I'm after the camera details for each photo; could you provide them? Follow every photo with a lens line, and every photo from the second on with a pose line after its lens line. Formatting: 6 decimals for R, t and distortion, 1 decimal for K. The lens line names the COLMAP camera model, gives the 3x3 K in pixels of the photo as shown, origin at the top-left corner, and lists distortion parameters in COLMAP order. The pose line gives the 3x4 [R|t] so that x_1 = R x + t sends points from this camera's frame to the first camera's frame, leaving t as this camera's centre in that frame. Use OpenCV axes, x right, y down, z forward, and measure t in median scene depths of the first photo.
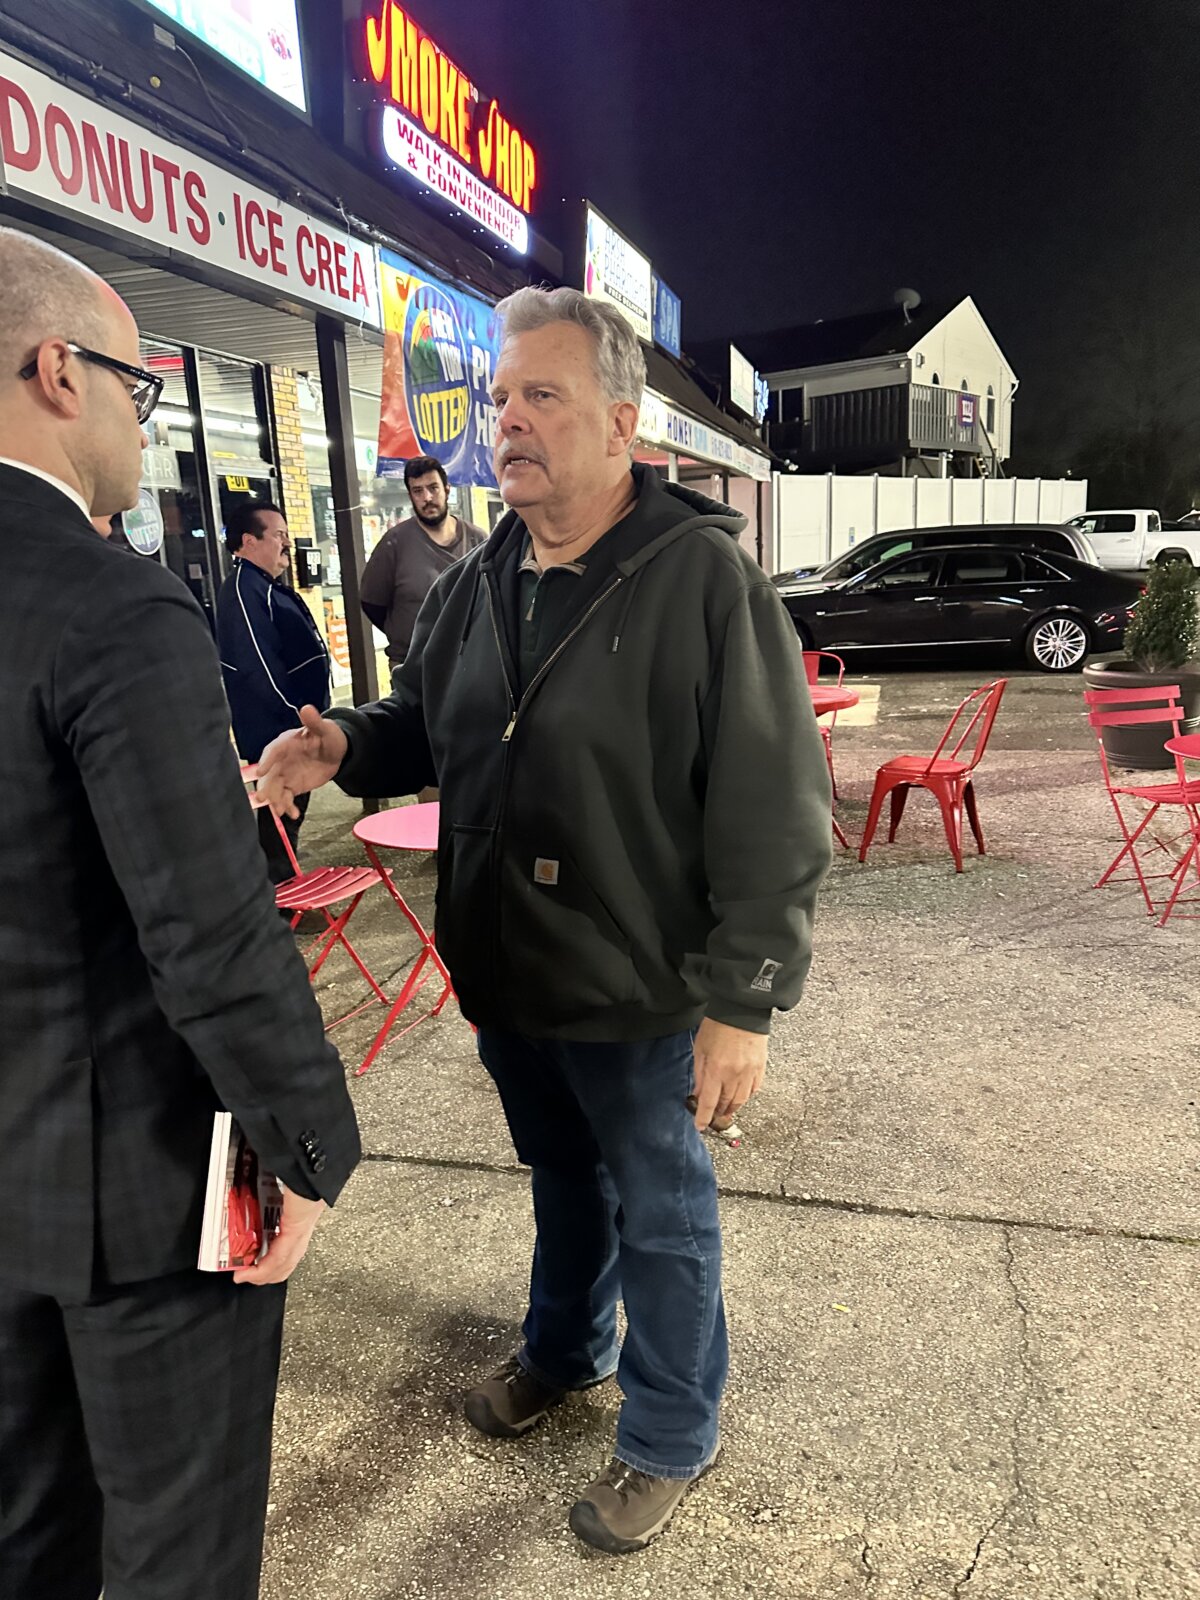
lens RADIAL K [[1132.8, 0, 599.8], [0, 1132.8, 797.3], [0, 0, 1]] dist [0.171286, -0.360710]
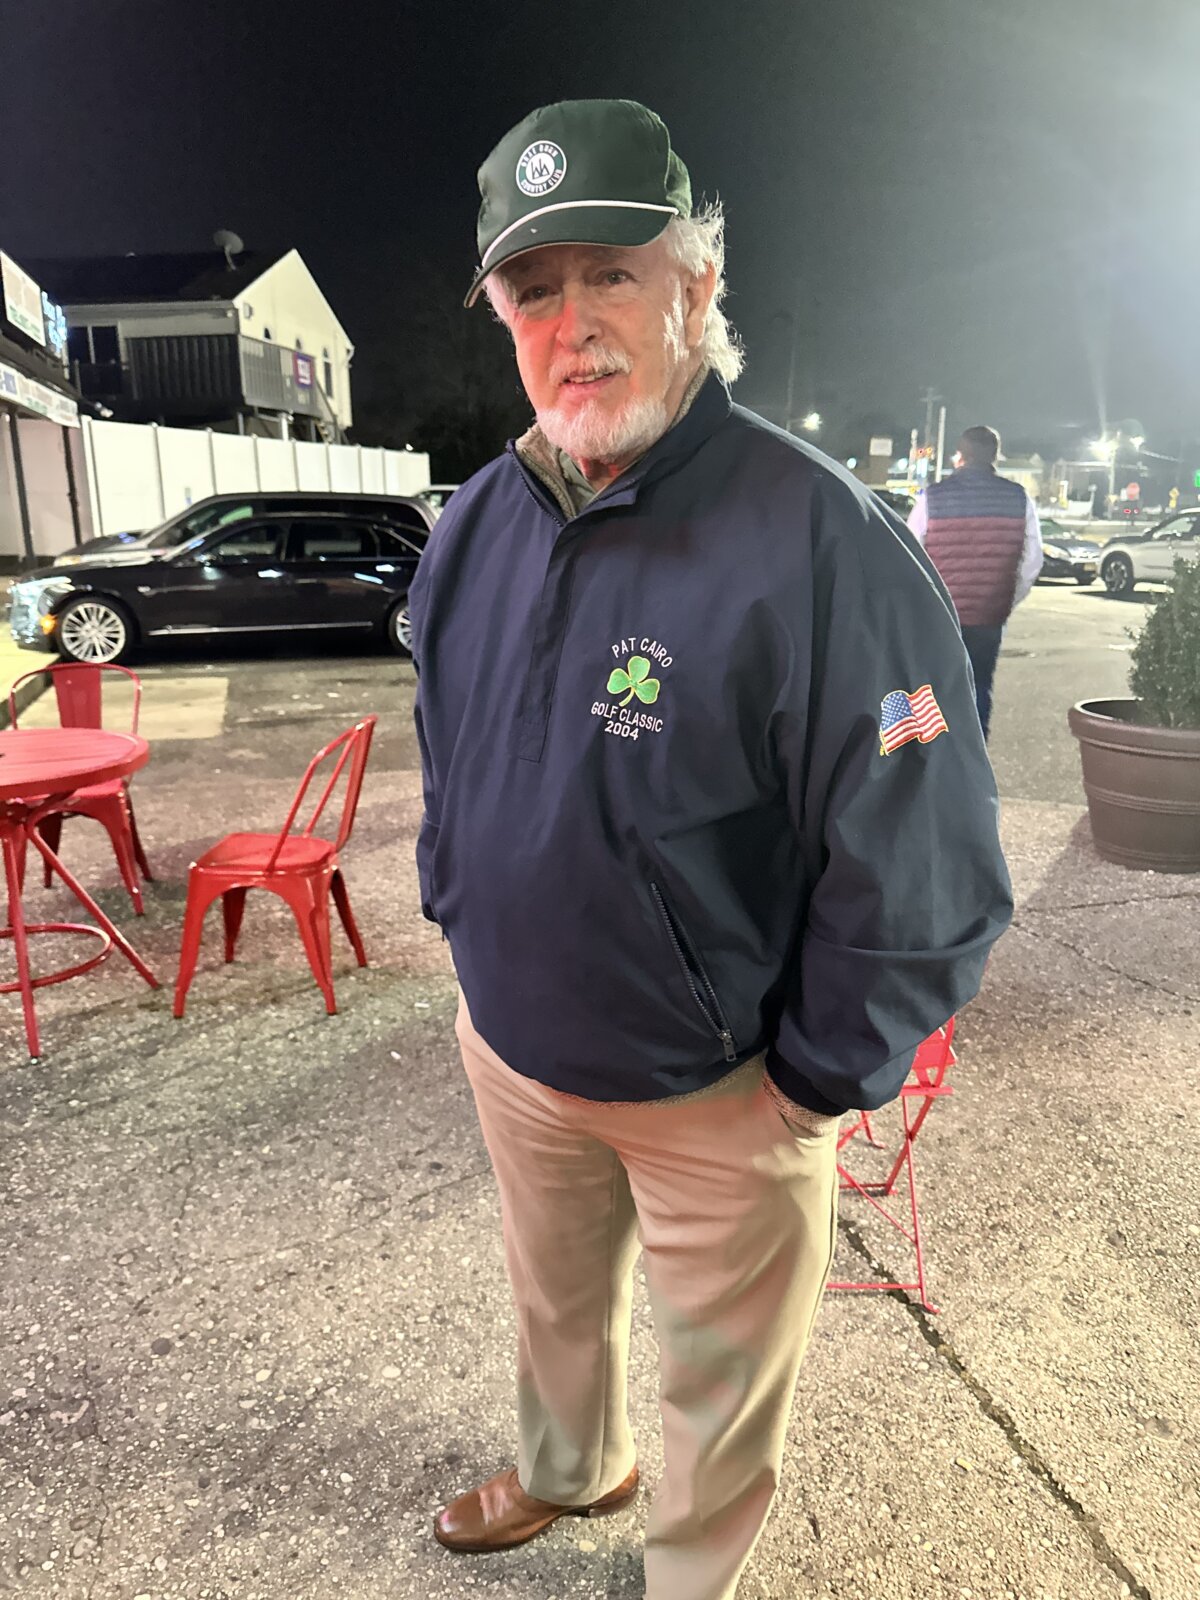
lens RADIAL K [[1132.8, 0, 599.8], [0, 1132.8, 797.3], [0, 0, 1]] dist [0.171286, -0.360710]
pose [[0.860530, -0.089923, 0.501400, 0.035371], [0.076234, 0.995945, 0.047780, -0.021475], [-0.503663, -0.002892, 0.863895, 0.099312]]
